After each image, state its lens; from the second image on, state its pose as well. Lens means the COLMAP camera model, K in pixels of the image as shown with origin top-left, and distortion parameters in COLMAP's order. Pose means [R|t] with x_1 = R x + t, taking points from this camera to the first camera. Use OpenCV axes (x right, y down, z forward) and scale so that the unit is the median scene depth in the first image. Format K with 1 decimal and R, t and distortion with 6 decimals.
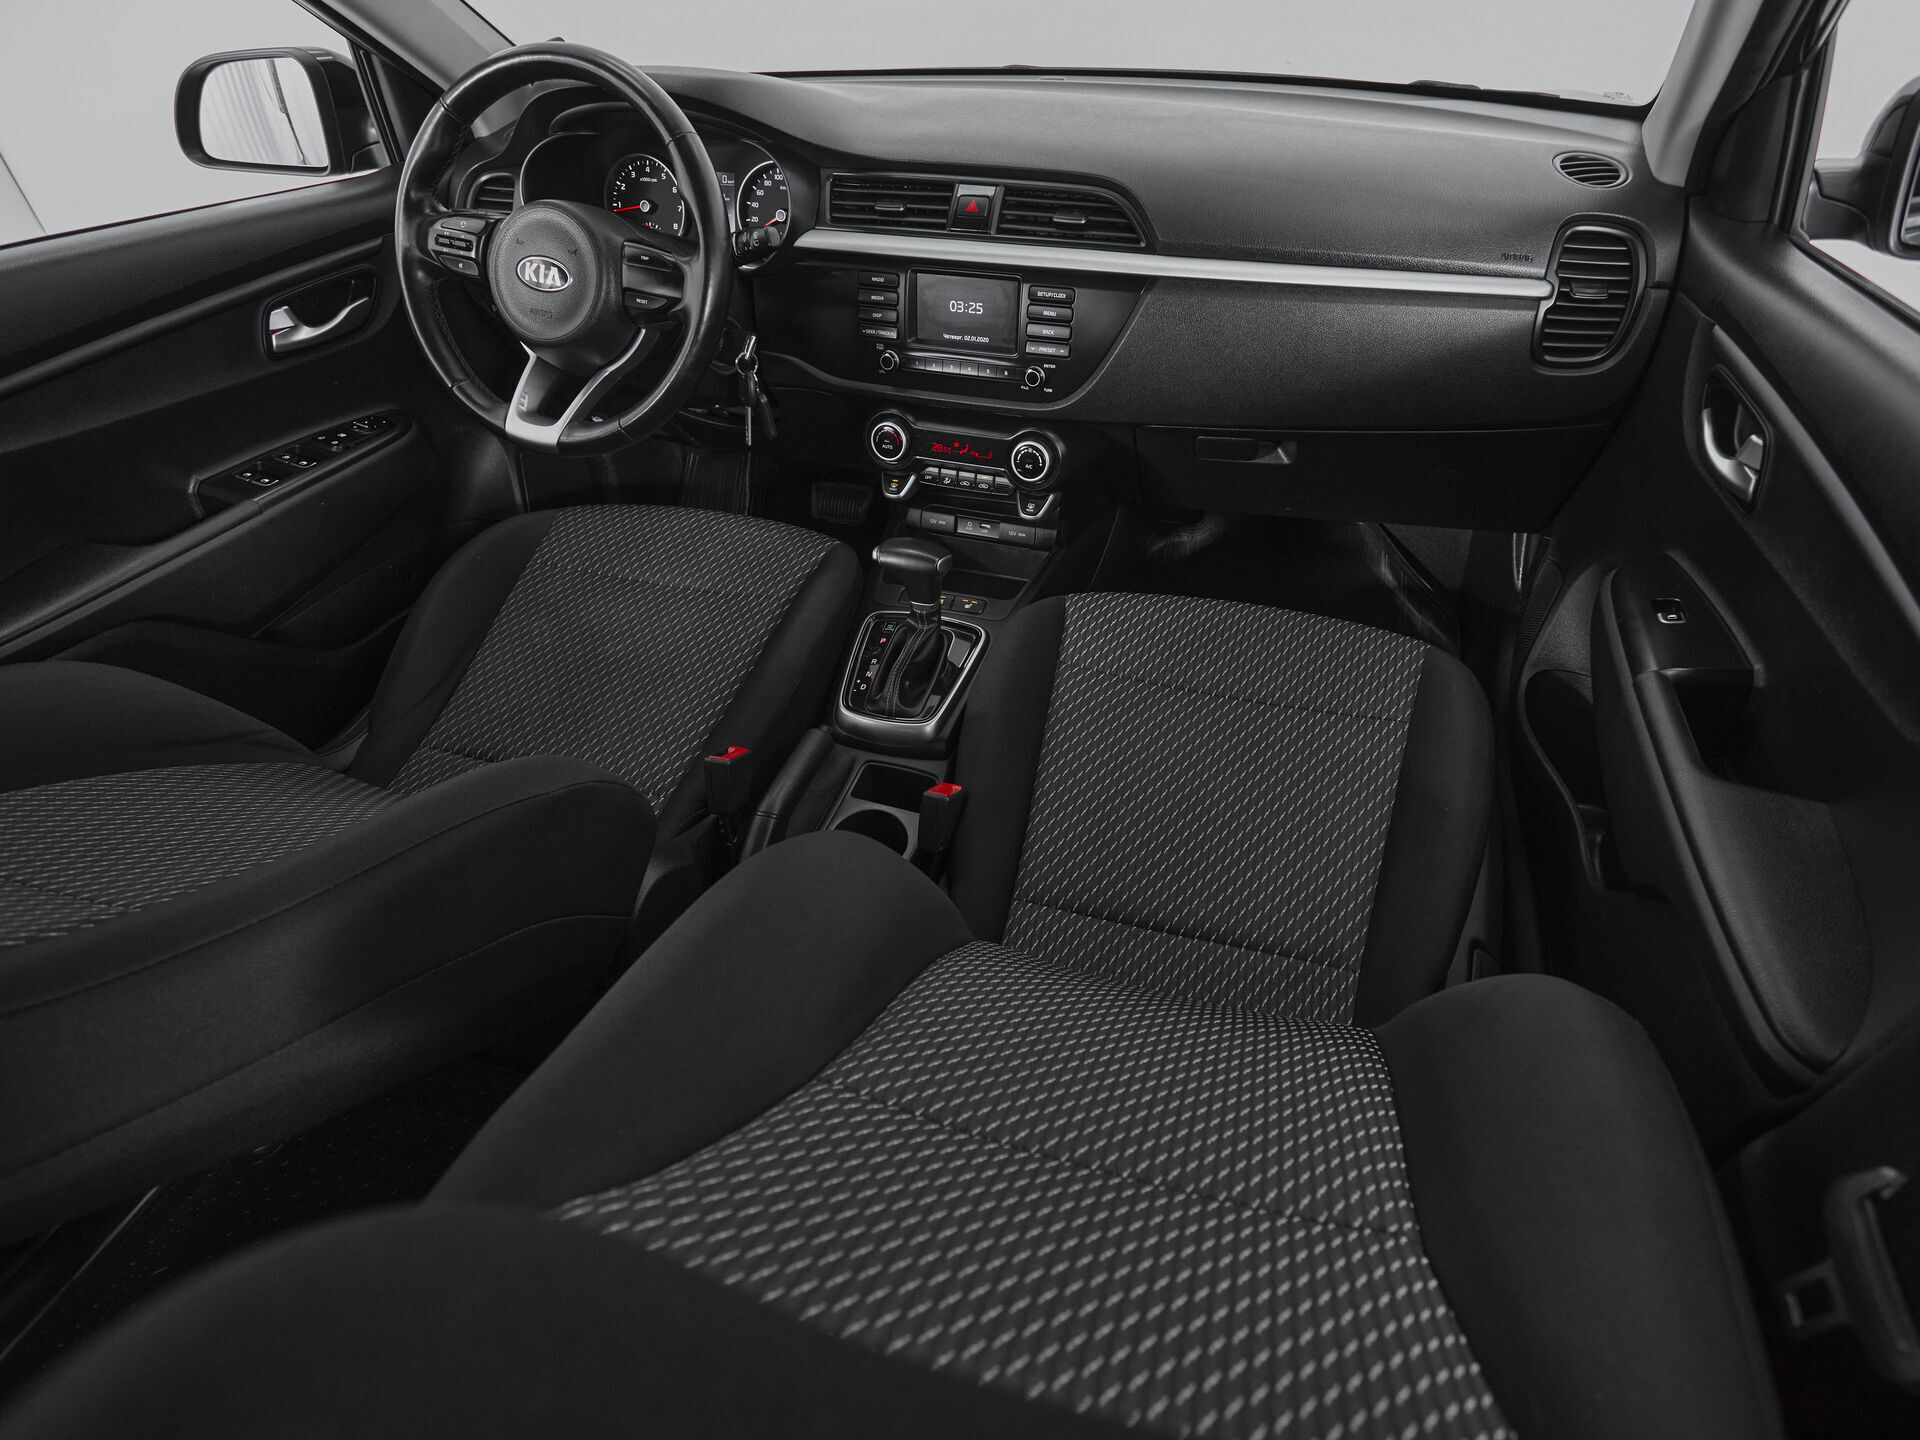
lens RADIAL K [[1017.3, 0, 1002.9], [0, 1017.3, 716.9], [0, 0, 1]] dist [0.001150, -0.002866]
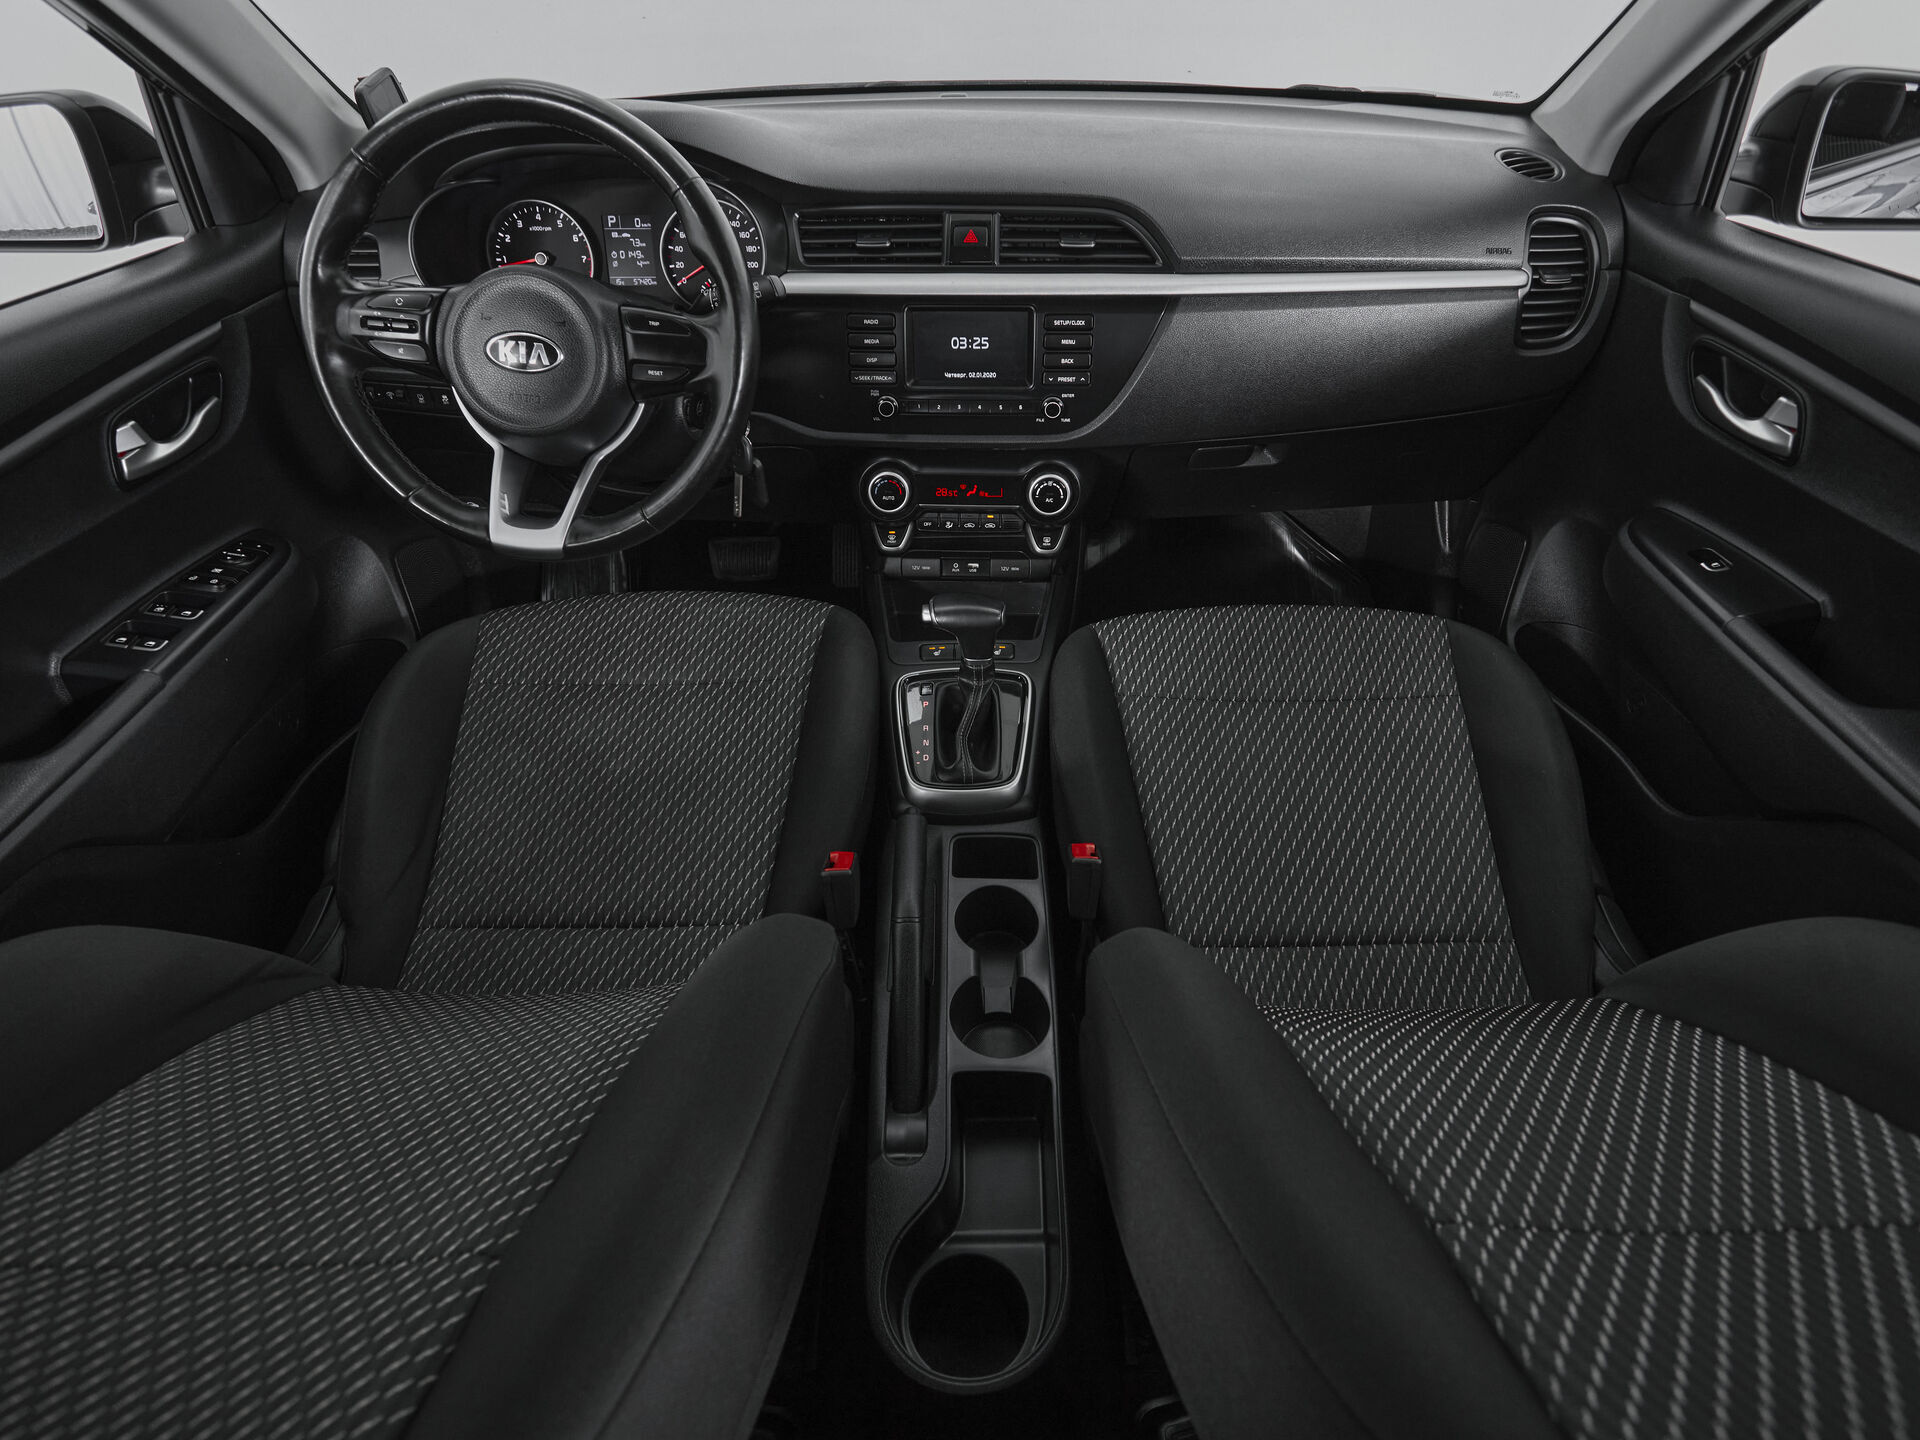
lens RADIAL K [[1017.3, 0, 964.8], [0, 1017.3, 716.2], [0, 0, 1]] dist [0.001150, -0.002866]
pose [[0.955435, -0.179270, 0.234534, -0.321594], [0.179075, 0.983582, 0.022312, -0.083218], [-0.234684, 0.020681, 0.971852, 0.090415]]
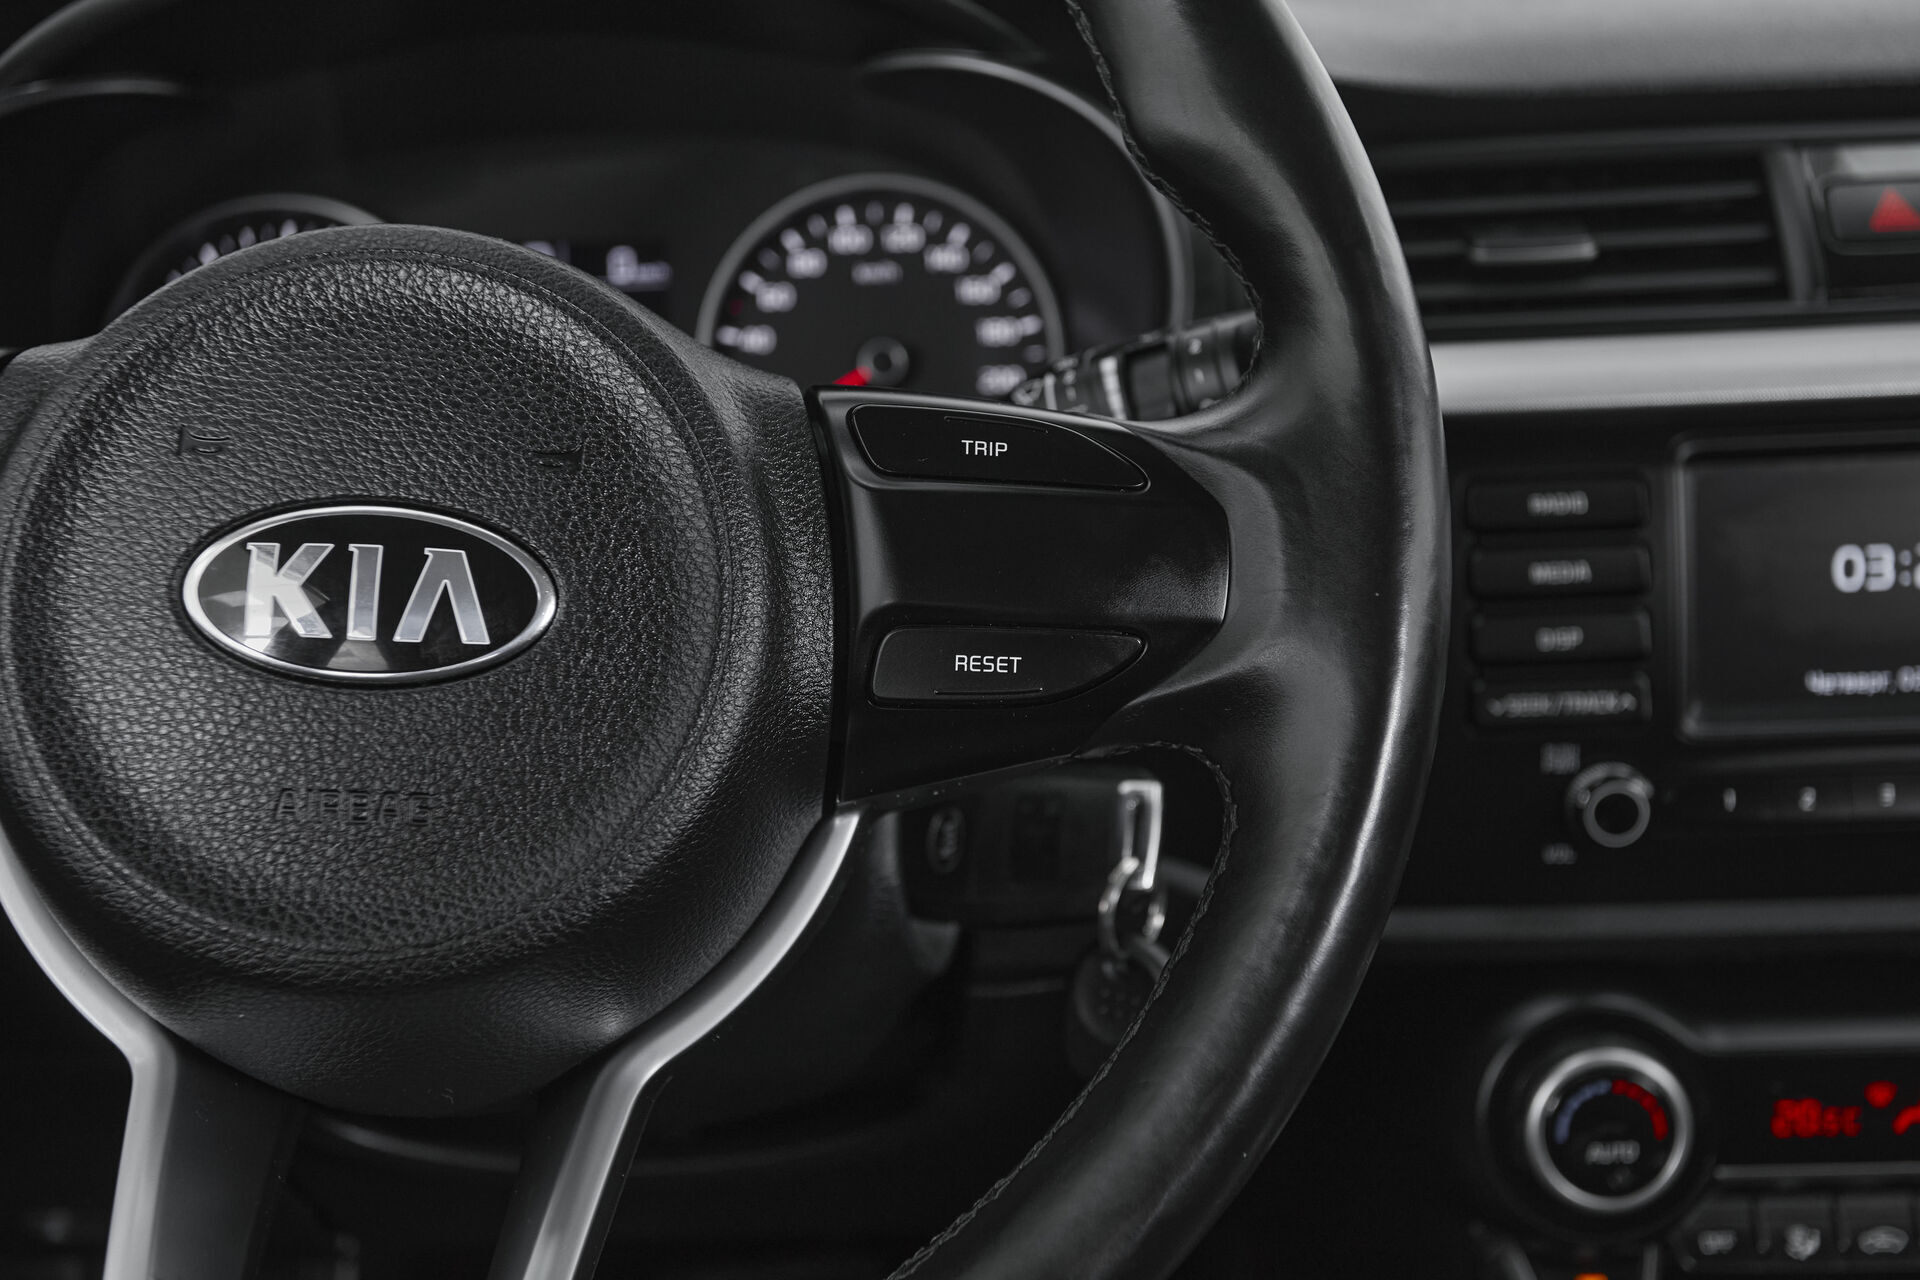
lens RADIAL K [[2127.2, 0, 964.9], [0, 2127.2, 640.5], [0, 0, 1]] dist [0.022359, 0.000000]
pose [[0.934712, -0.112719, 0.337058, -0.435723], [0.236783, 0.904749, -0.354067, -0.249887], [-0.265043, 0.410760, 0.872369, 0.598274]]
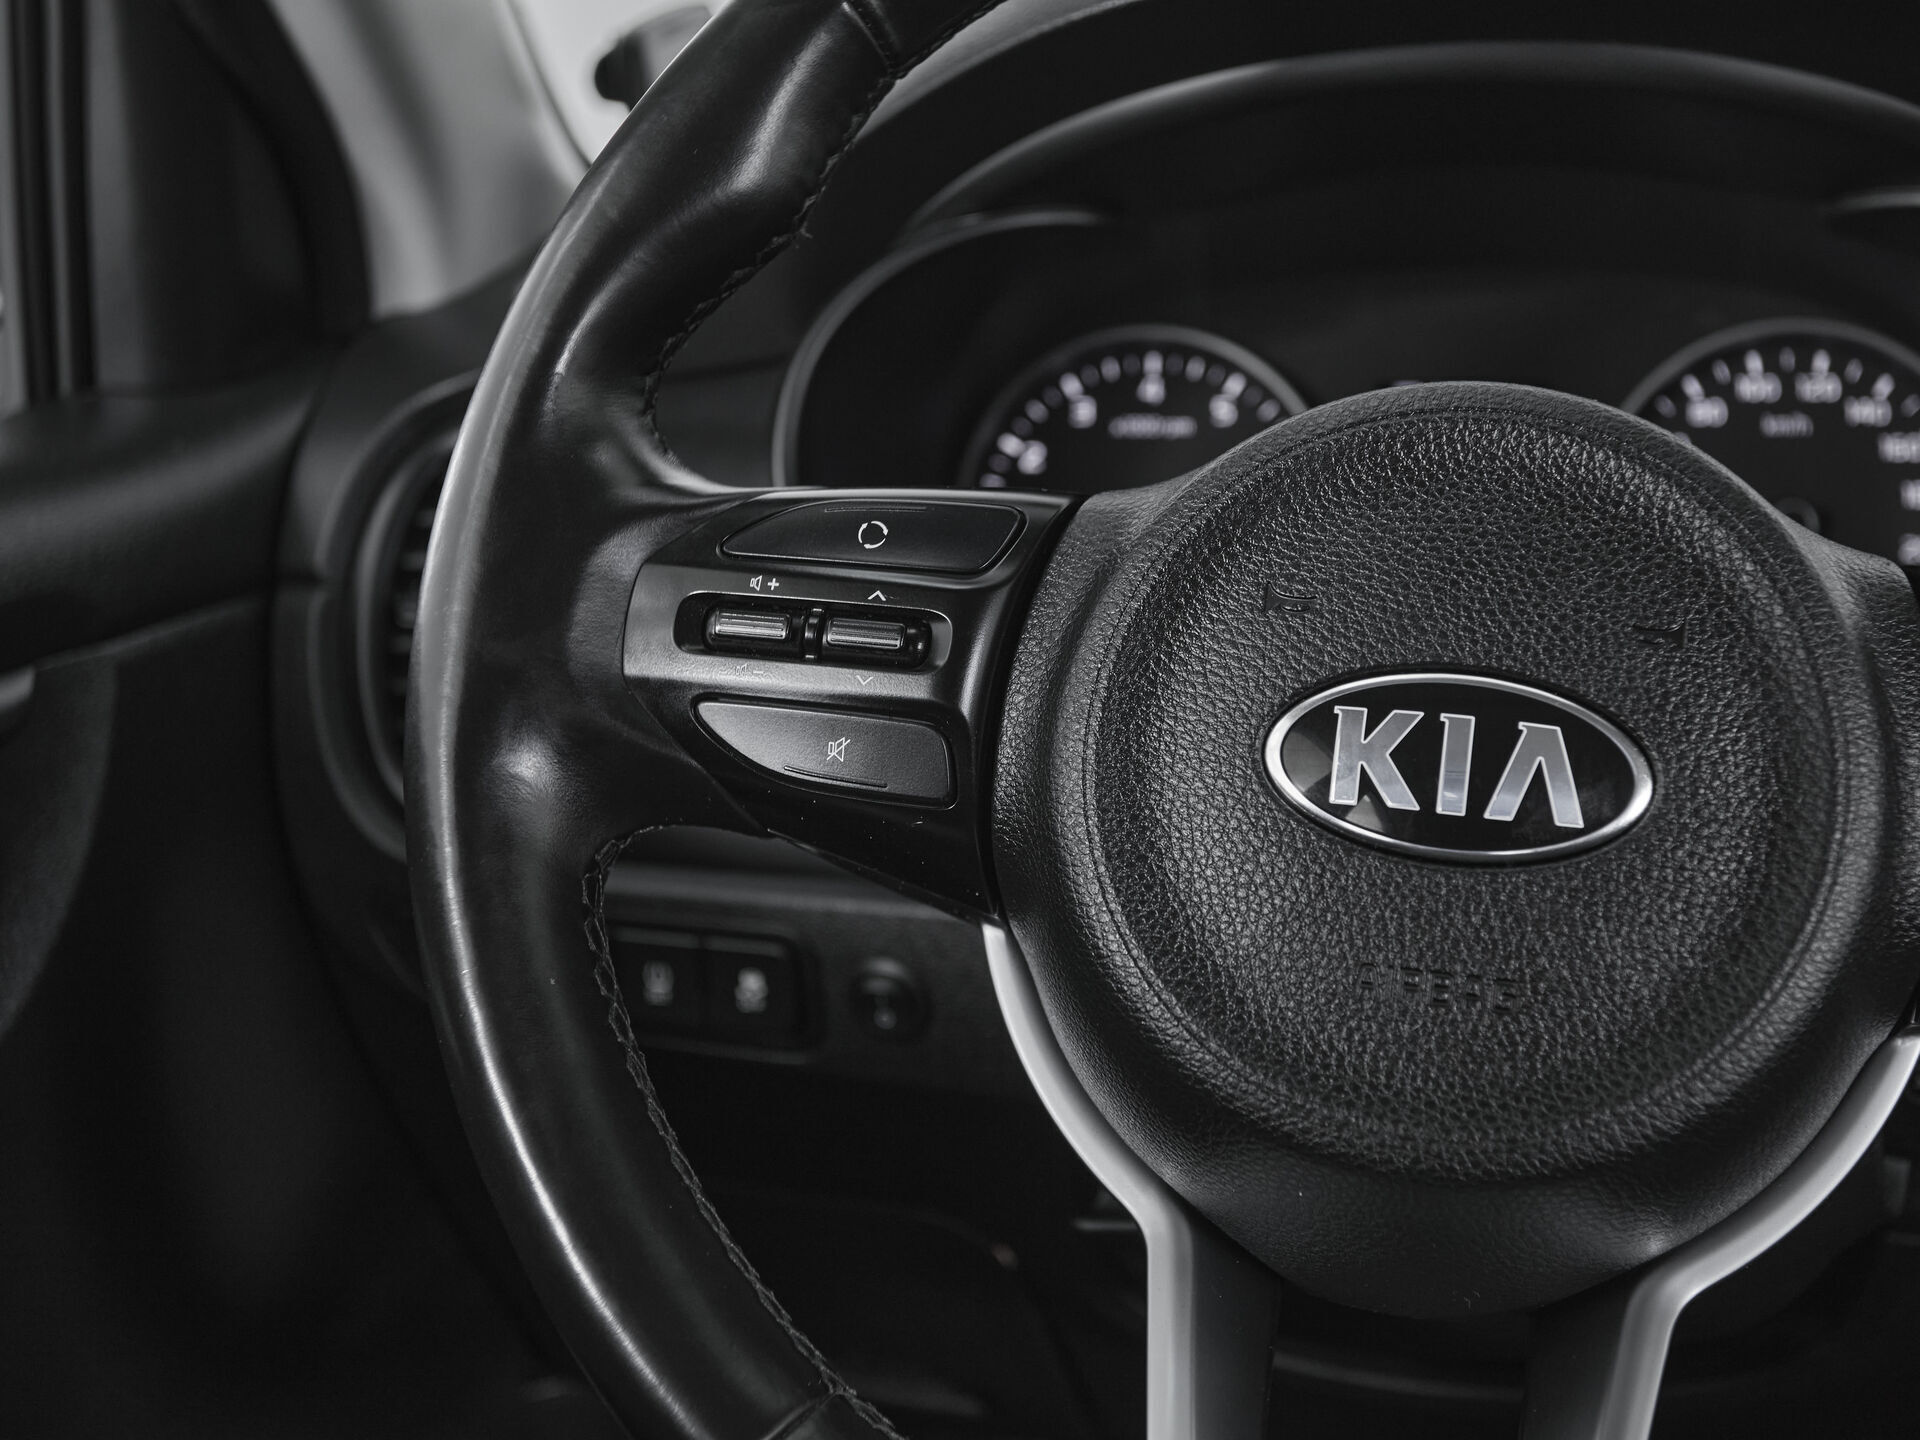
lens RADIAL K [[2367.4, 0, 1083.3], [0, 2367.4, 714.3], [0, 0, 1]] dist [0.017960, 0.000000]
pose [[0.988974, -0.043649, 0.141510, -0.514266], [0.099956, 0.901818, -0.420397, -0.259735], [-0.109266, 0.429906, 0.896237, 0.595062]]
